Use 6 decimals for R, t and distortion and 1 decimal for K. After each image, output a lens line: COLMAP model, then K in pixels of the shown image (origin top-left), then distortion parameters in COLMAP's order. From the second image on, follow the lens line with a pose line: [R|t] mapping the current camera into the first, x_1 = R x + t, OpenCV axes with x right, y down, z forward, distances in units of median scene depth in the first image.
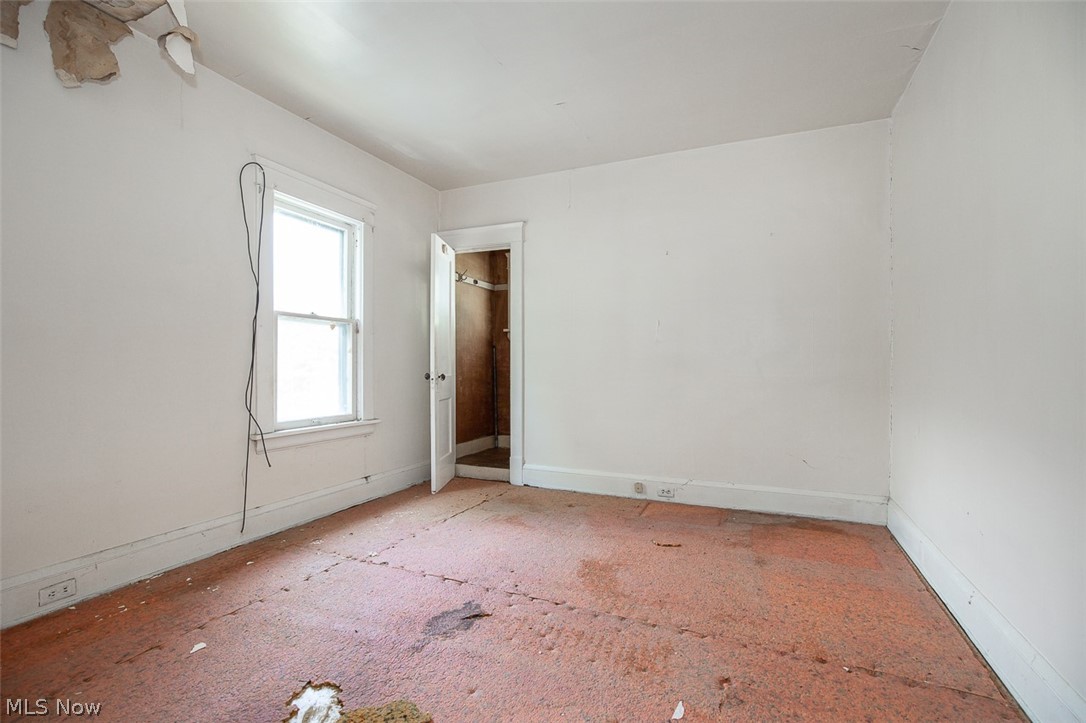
lens RADIAL K [[498.9, 0, 542.5], [0, 498.9, 360.5], [0, 0, 1]] dist [-0.015165, 0.006007]
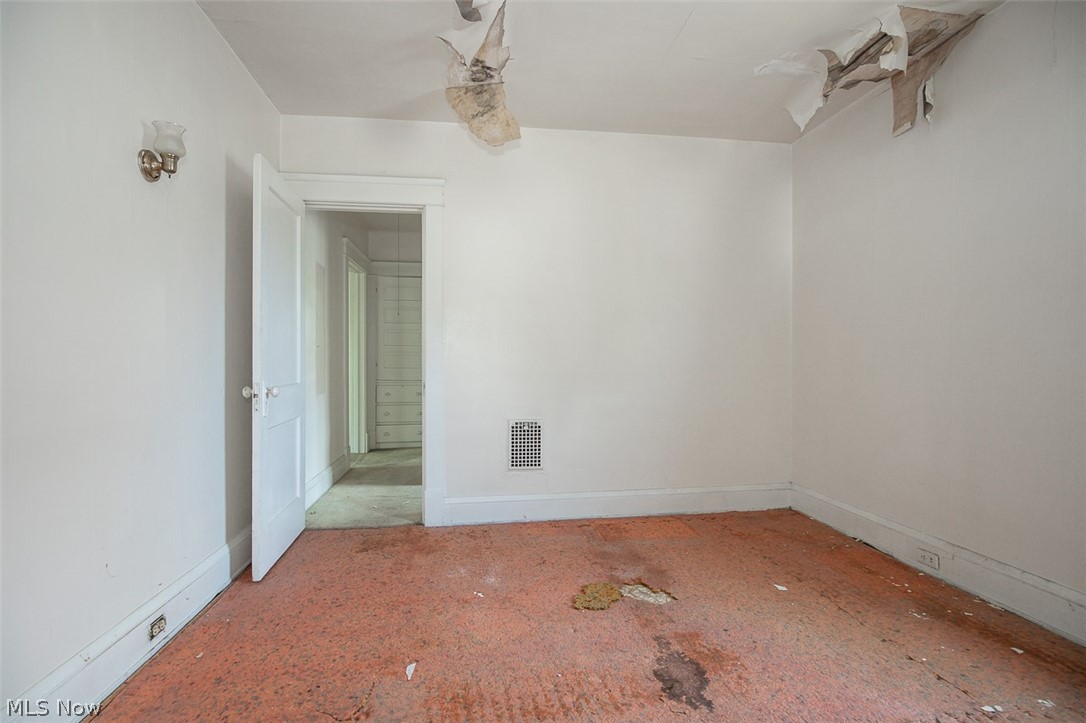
lens RADIAL K [[498.9, 0, 541.7], [0, 498.9, 360.9], [0, 0, 1]] dist [-0.015165, 0.006007]
pose [[-0.842599, -0.000653, -0.538541, 0.463016], [0.000099, 0.999999, -0.001367, -0.008107], [0.538541, -0.001206, -0.842598, 1.547362]]
